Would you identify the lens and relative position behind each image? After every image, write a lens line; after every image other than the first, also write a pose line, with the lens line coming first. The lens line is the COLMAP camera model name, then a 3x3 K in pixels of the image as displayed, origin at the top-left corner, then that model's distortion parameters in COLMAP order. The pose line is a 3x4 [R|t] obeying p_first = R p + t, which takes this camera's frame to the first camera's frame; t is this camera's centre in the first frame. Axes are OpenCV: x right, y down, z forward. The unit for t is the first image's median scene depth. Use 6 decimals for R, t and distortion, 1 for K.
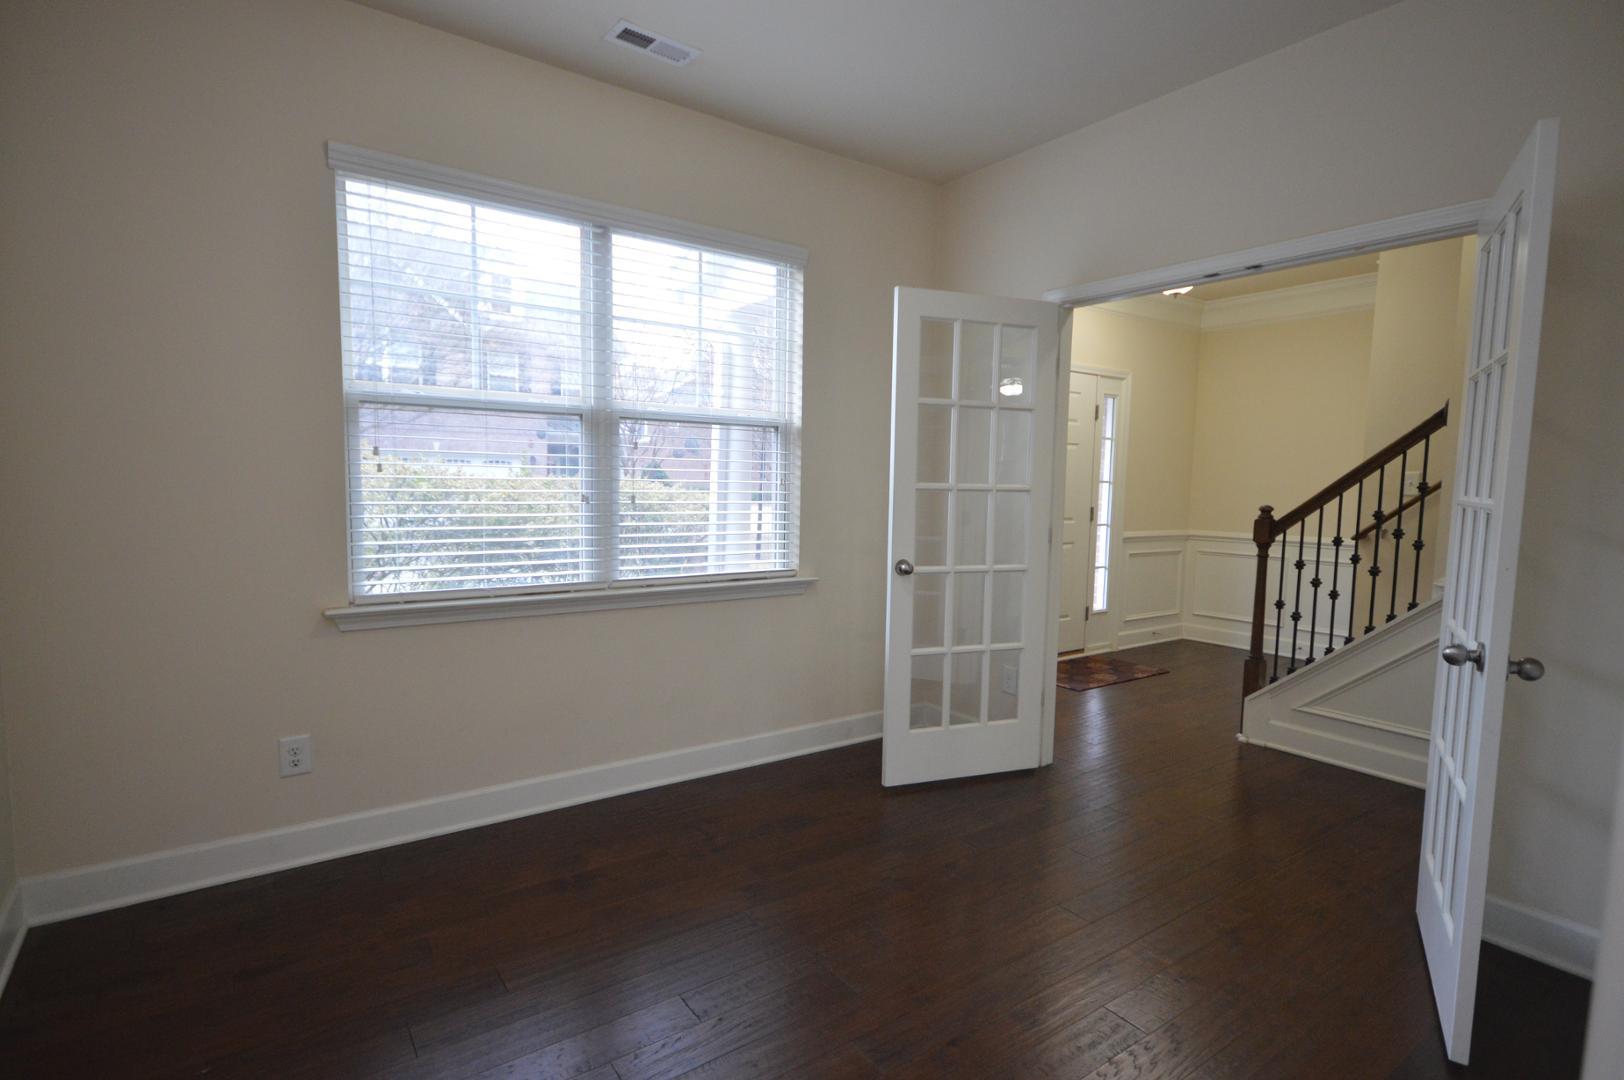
lens RADIAL K [[741.2, 0, 833.5], [0, 741.2, 550.5], [0, 0, 1]] dist [-0.001481, -0.000103]
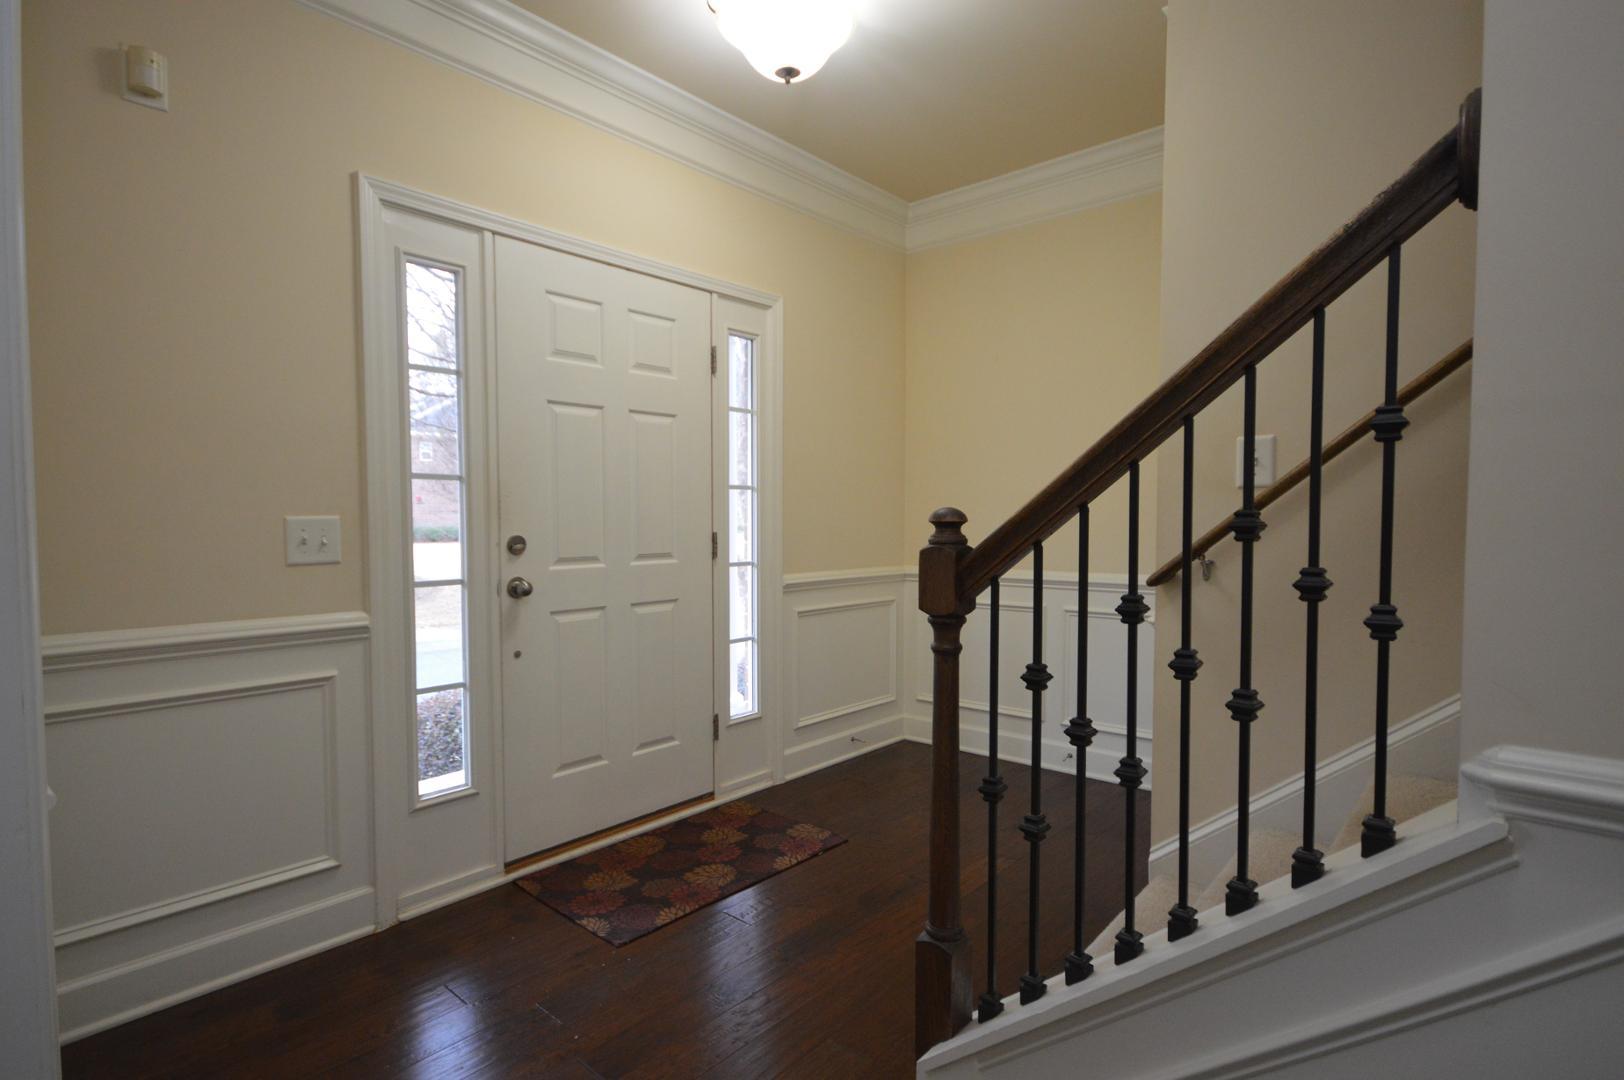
lens RADIAL K [[733.2, 0, 811.7], [0, 733.2, 550.8], [0, 0, 1]] dist [-0.001977, -0.000351]
pose [[0.977089, -0.027131, 0.211092, 0.311327], [0.037070, 0.998376, -0.043268, -0.019314], [-0.209576, 0.050102, 0.976508, 0.467193]]
